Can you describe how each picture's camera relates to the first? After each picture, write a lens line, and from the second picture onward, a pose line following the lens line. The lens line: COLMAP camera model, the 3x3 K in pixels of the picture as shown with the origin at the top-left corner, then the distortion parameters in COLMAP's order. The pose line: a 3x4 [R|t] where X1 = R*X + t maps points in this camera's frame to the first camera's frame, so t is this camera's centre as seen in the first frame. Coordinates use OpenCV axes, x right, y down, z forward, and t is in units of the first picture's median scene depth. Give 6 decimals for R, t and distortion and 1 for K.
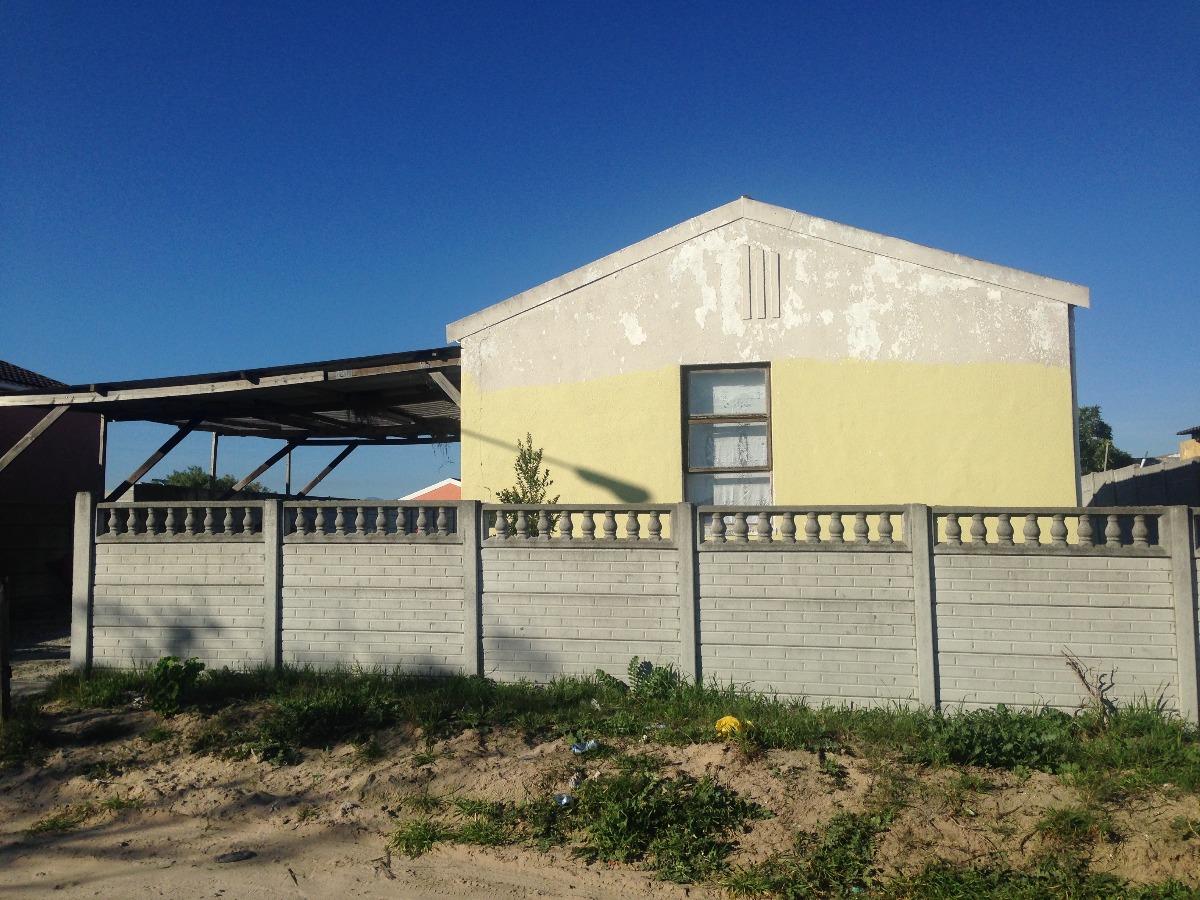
lens RADIAL K [[1099.5, 0, 600.0], [0, 1099.5, 450.0], [0, 0, 1]] dist [0.111677, -0.159126]
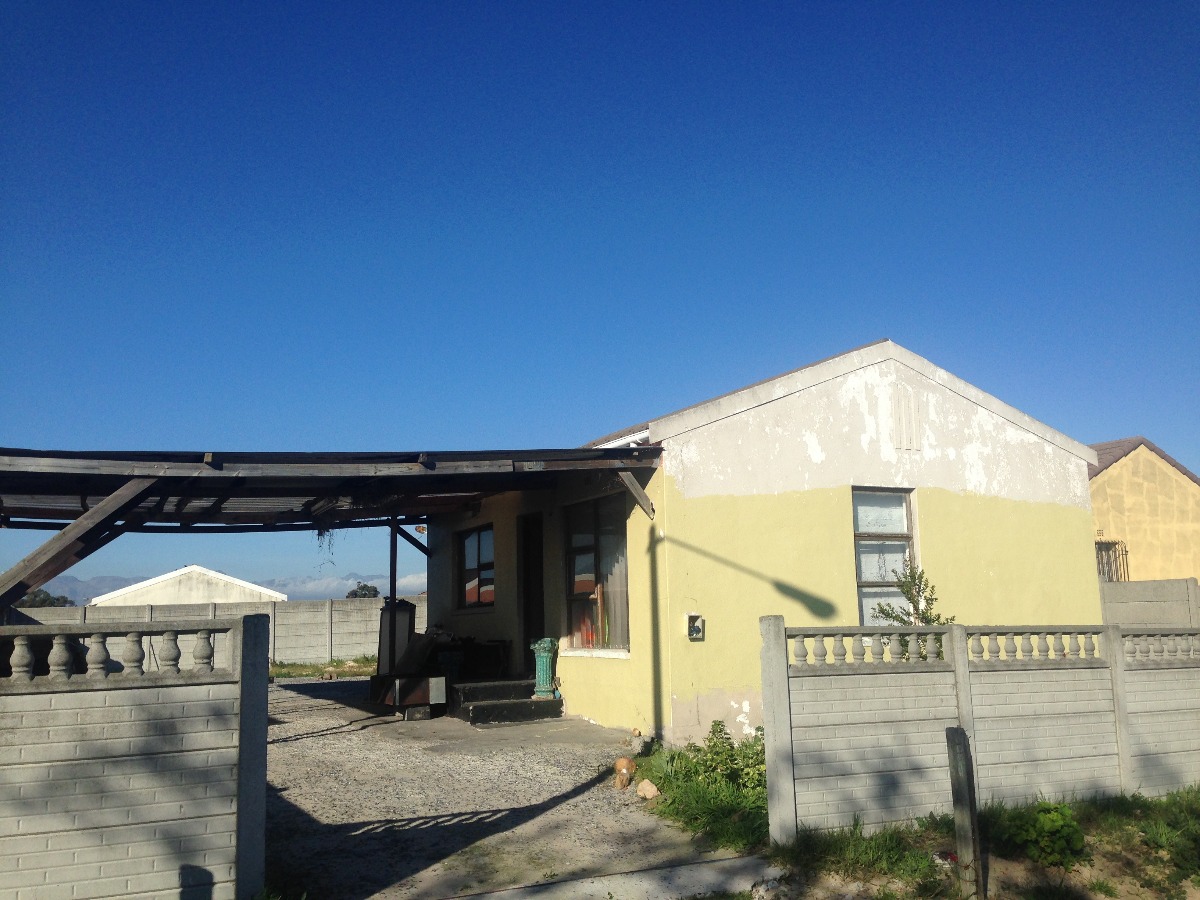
lens RADIAL K [[1099.5, 0, 600.0], [0, 1099.5, 450.0], [0, 0, 1]] dist [0.111677, -0.159126]
pose [[0.779336, 0.085068, 0.620805, -0.795353], [-0.035309, 0.995130, -0.092035, -0.003543], [-0.625611, 0.049806, 0.778544, 0.315815]]
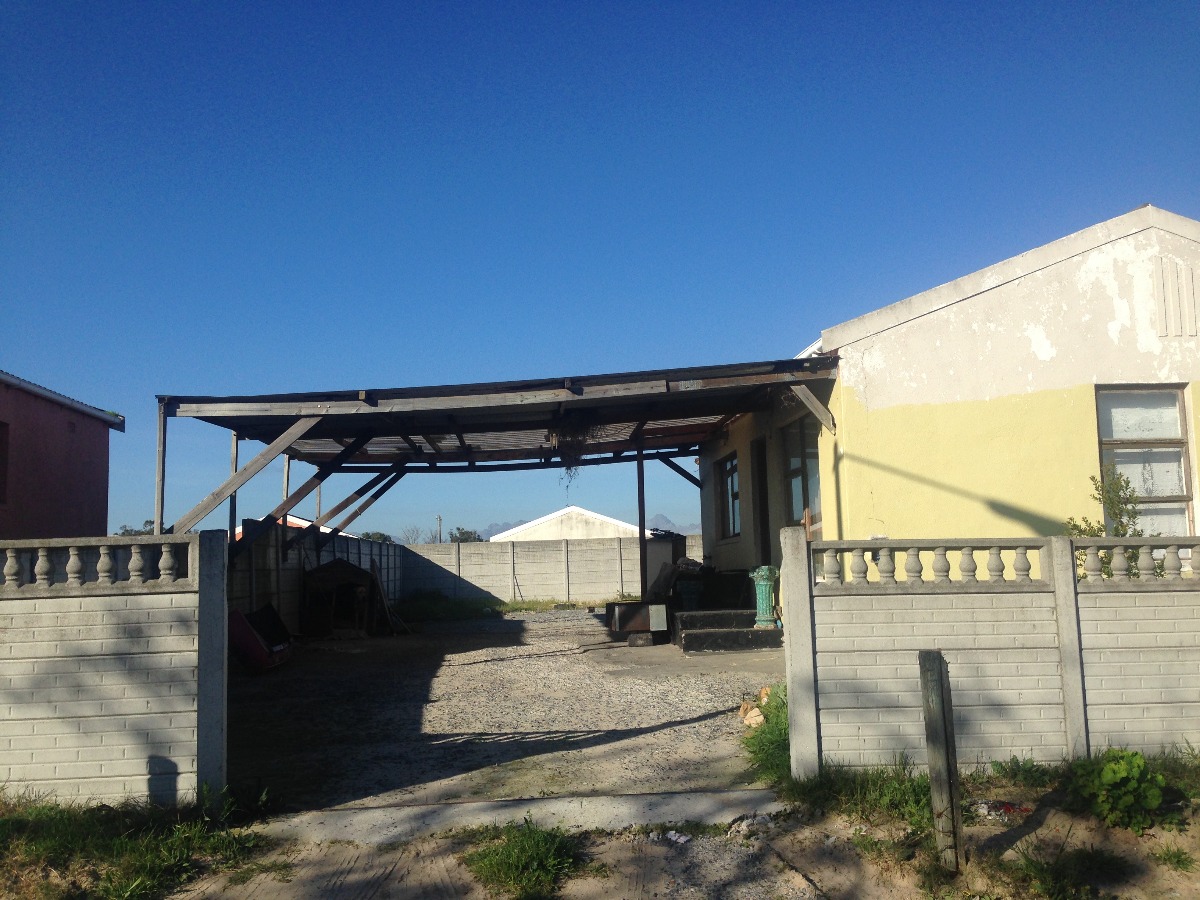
lens RADIAL K [[1099.5, 0, 600.0], [0, 1099.5, 450.0], [0, 0, 1]] dist [0.111677, -0.159126]
pose [[0.957761, 0.012222, 0.287305, -0.582095], [-0.003255, 0.999493, -0.031668, 0.007376], [-0.287546, 0.029395, 0.957316, 0.243461]]
